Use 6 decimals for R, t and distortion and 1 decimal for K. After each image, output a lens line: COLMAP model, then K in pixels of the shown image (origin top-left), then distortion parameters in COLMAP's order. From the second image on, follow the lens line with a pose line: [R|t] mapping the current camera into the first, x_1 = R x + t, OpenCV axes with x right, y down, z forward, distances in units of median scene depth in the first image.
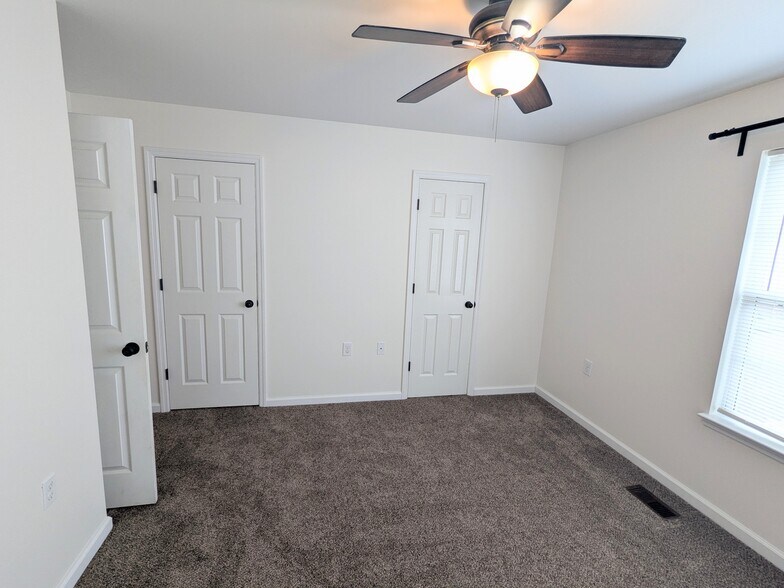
lens RADIAL K [[371.7, 0, 389.2], [0, 371.7, 293.0], [0, 0, 1]] dist [0.000288, 0.001447]
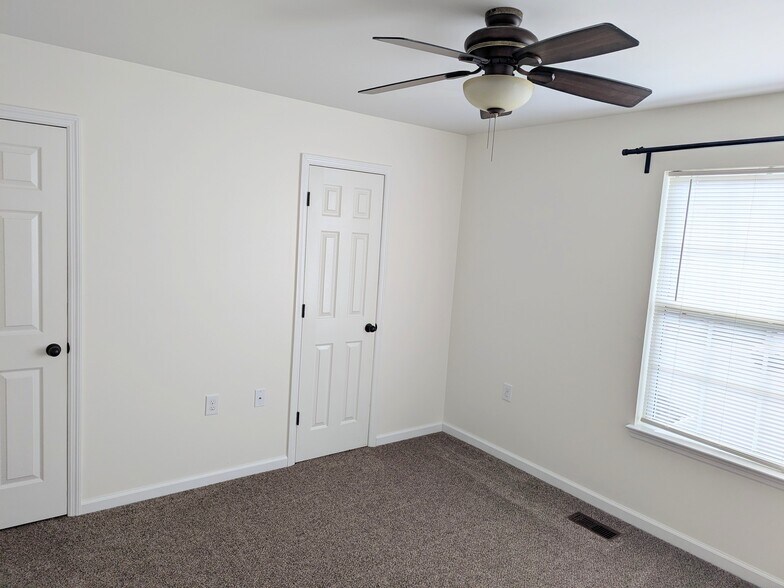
lens RADIAL K [[550.7, 0, 392.6], [0, 550.7, 289.1], [0, 0, 1]] dist [0.081753, -0.072791]
pose [[0.907932, -0.031039, 0.417967, -0.241734], [0.044530, 0.998753, -0.022562, -0.023957], [-0.416746, 0.039097, 0.908182, -0.077540]]
